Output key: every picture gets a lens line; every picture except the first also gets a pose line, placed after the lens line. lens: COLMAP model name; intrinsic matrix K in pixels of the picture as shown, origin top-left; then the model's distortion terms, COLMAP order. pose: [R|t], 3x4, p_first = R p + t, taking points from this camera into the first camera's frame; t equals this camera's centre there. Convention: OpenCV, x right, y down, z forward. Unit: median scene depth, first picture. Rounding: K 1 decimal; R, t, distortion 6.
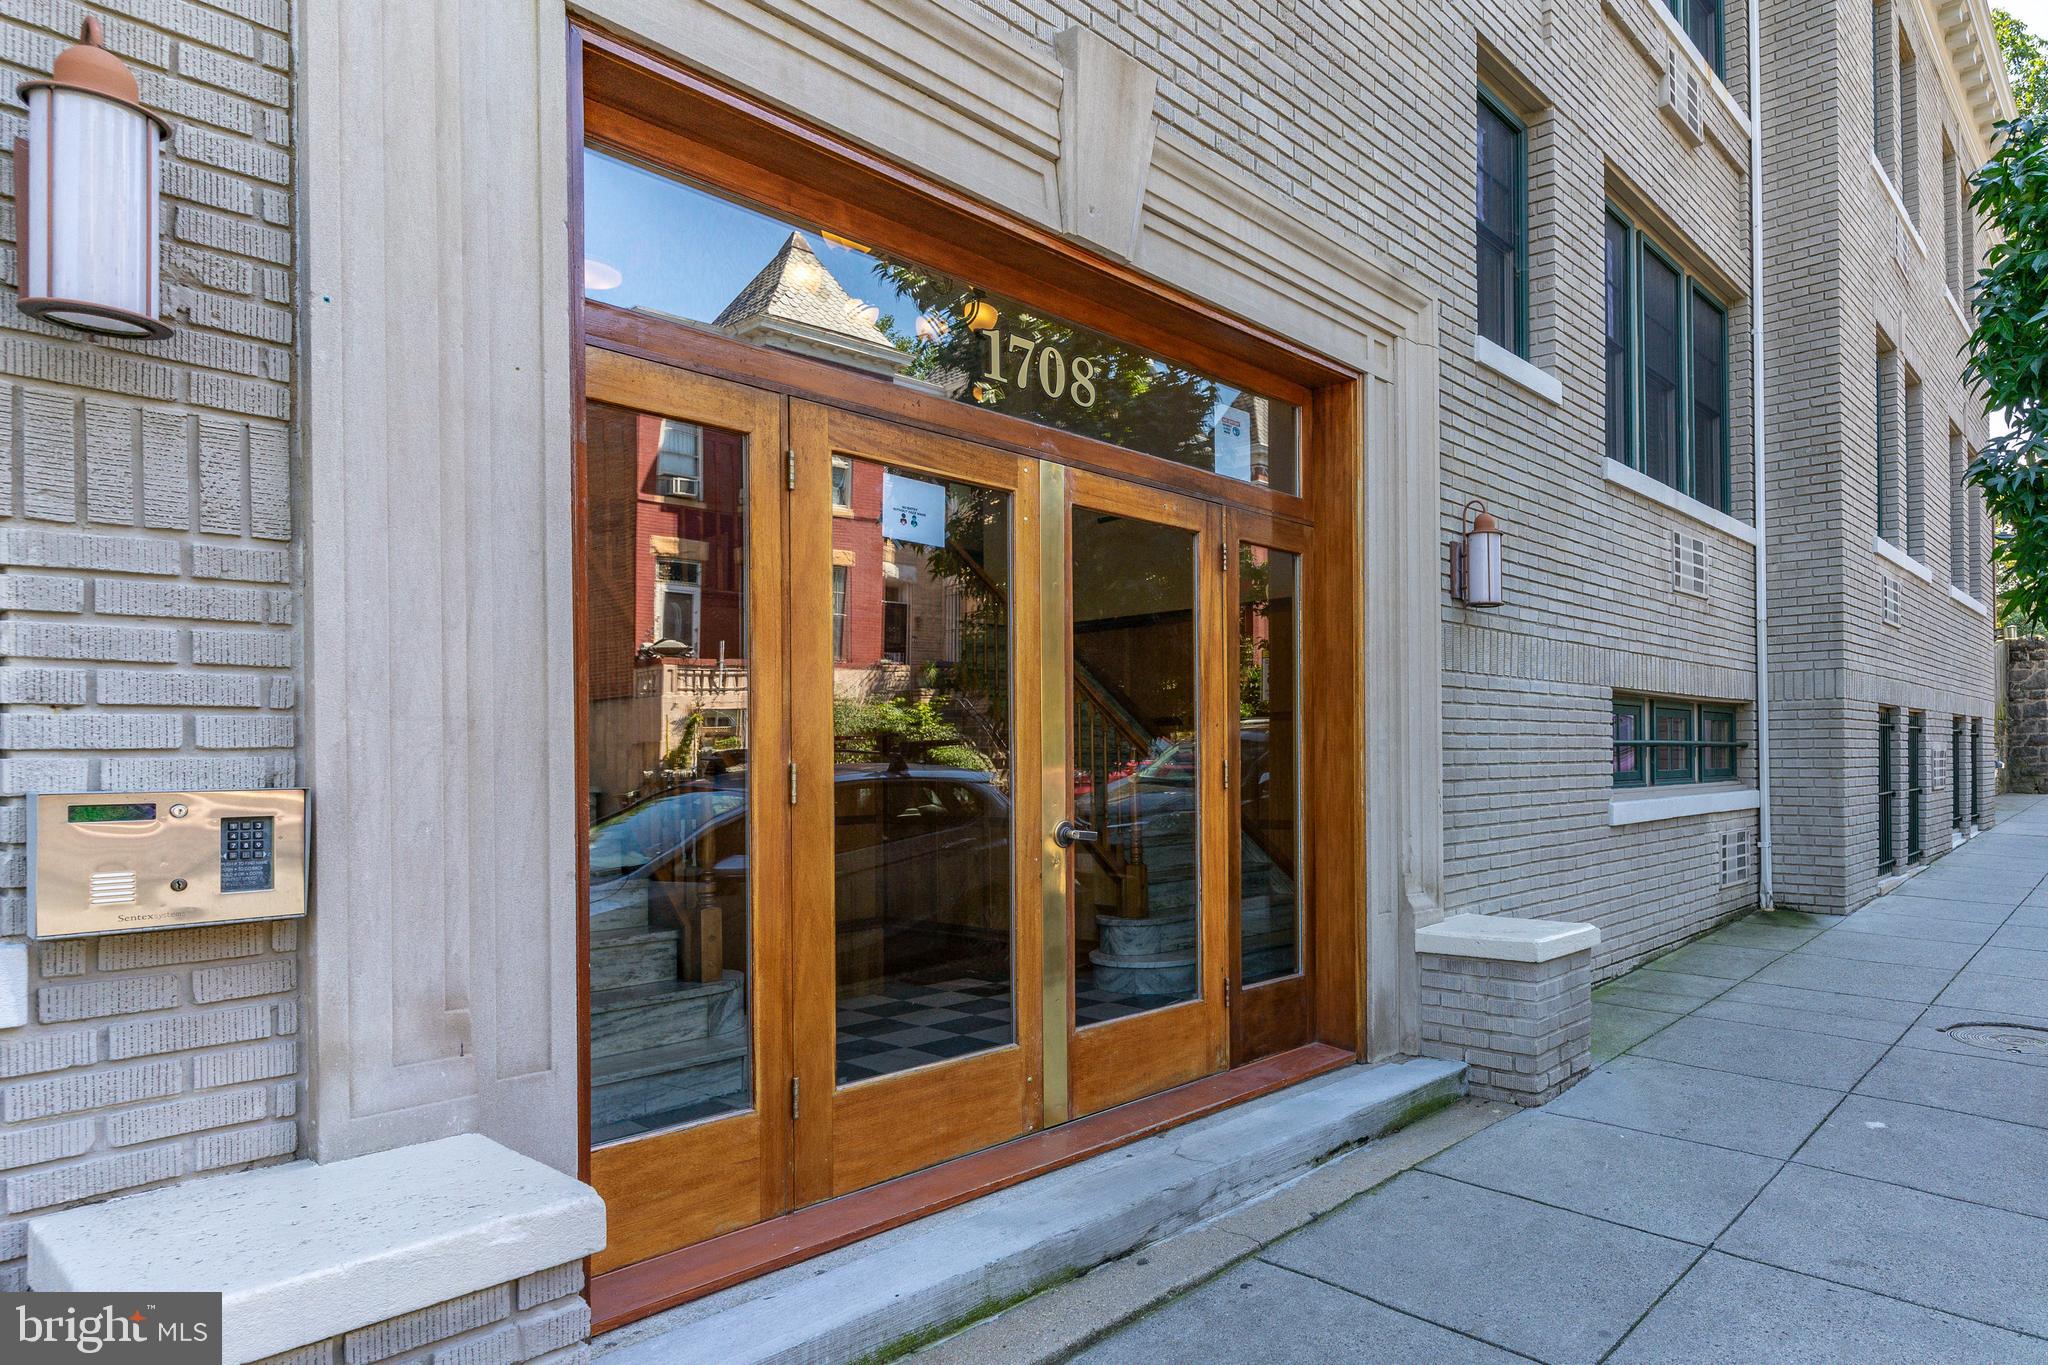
lens RADIAL K [[1105.9, 0, 1025.6], [0, 1105.9, 763.8], [0, 0, 1]] dist [0.000829, 0.000012]
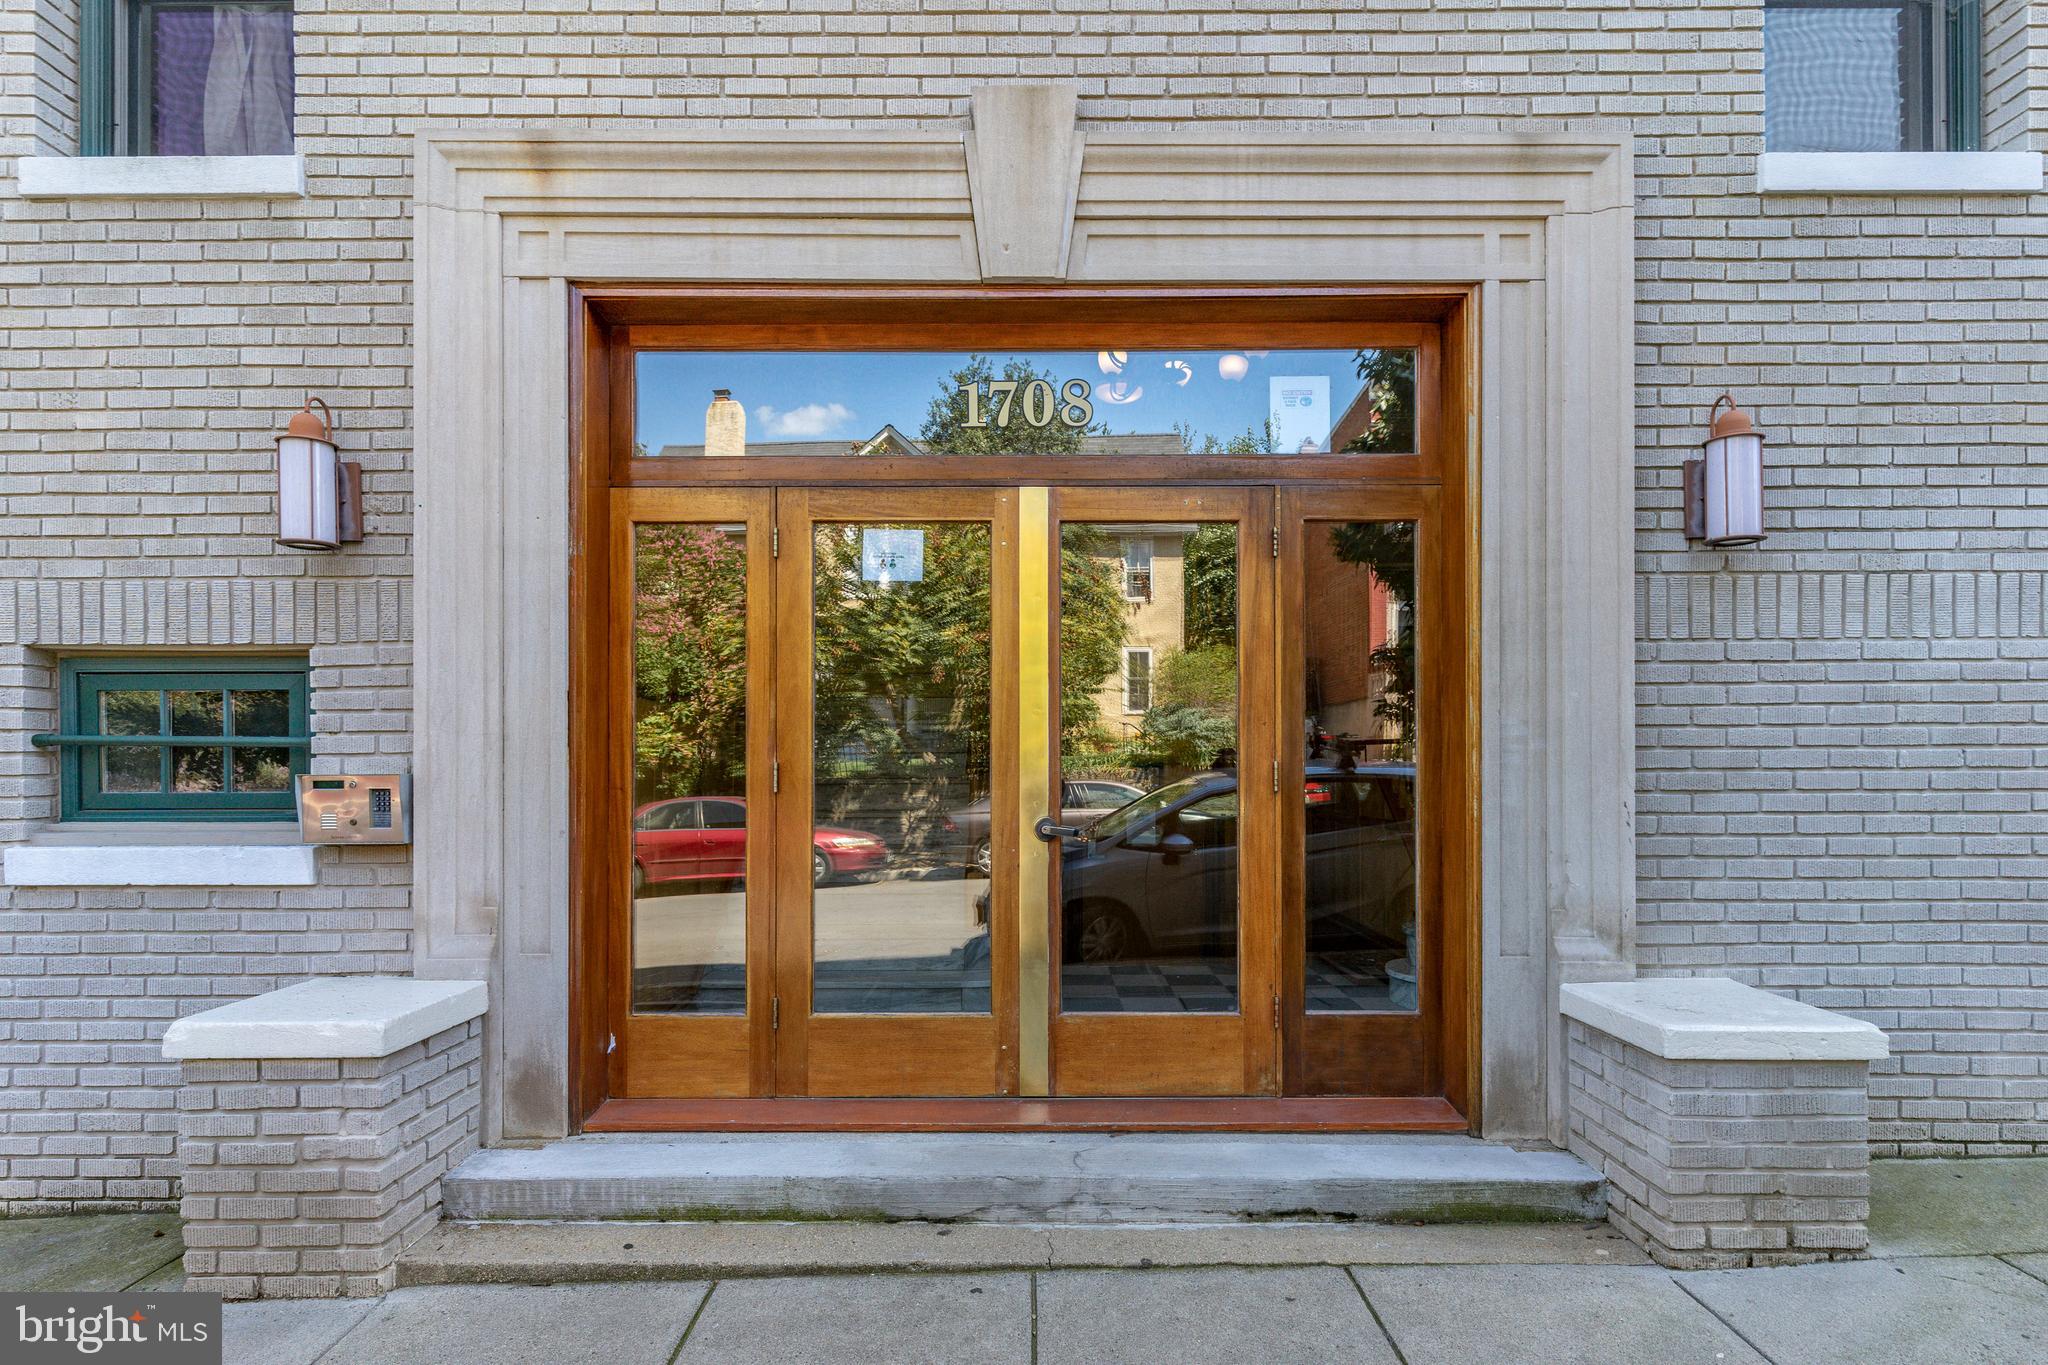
lens RADIAL K [[884.8, 0, 1024.0], [0, 884.8, 765.4], [0, 0, 1]] dist [0.001337, 0.000206]
pose [[0.718211, 0.006068, -0.695799, 0.623775], [-0.005032, 0.999981, 0.003526, -0.001830], [0.695807, 0.000969, 0.718228, 0.367715]]
